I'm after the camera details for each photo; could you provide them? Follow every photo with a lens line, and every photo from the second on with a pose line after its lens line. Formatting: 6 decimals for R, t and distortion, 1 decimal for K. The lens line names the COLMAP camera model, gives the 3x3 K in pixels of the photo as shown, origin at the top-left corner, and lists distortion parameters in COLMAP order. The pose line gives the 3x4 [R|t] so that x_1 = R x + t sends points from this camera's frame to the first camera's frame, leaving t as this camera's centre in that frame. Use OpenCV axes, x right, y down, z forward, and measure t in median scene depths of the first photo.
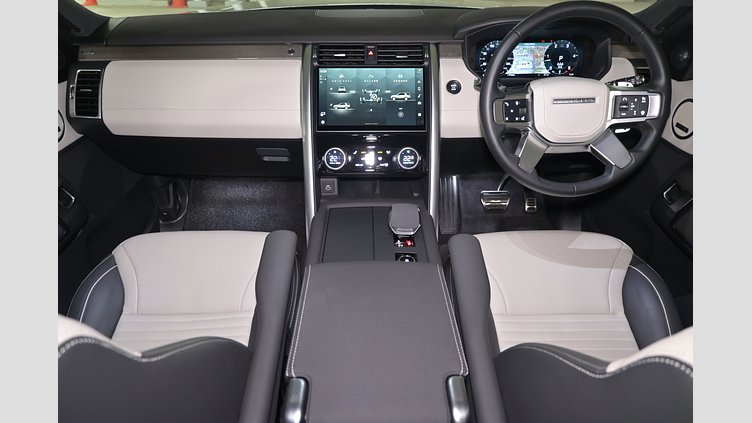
lens RADIAL K [[443.2, 0, 372.7], [0, 443.2, 209.4], [0, 0, 1]] dist [0.007468, -0.000979]
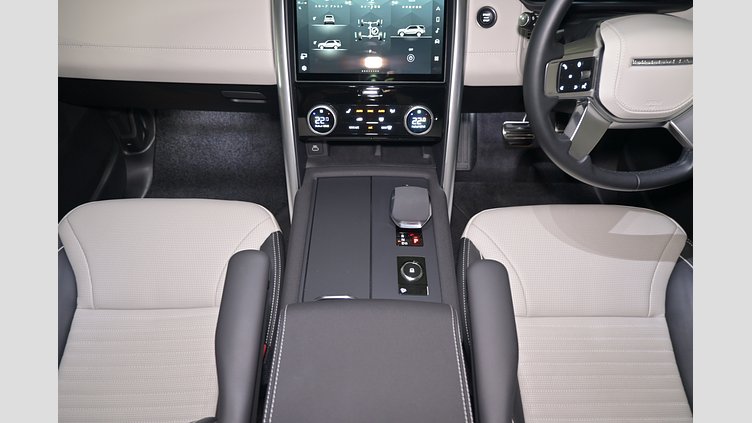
lens RADIAL K [[445.4, 0, 374.5], [0, 445.4, 214.9], [0, 0, 1]] dist [0.002478, 0.000901]
pose [[0.999932, 0.011542, -0.001357, 0.007857], [-0.010604, 0.953943, 0.299801, -0.187037], [0.004755, -0.299766, 0.954001, 0.224025]]
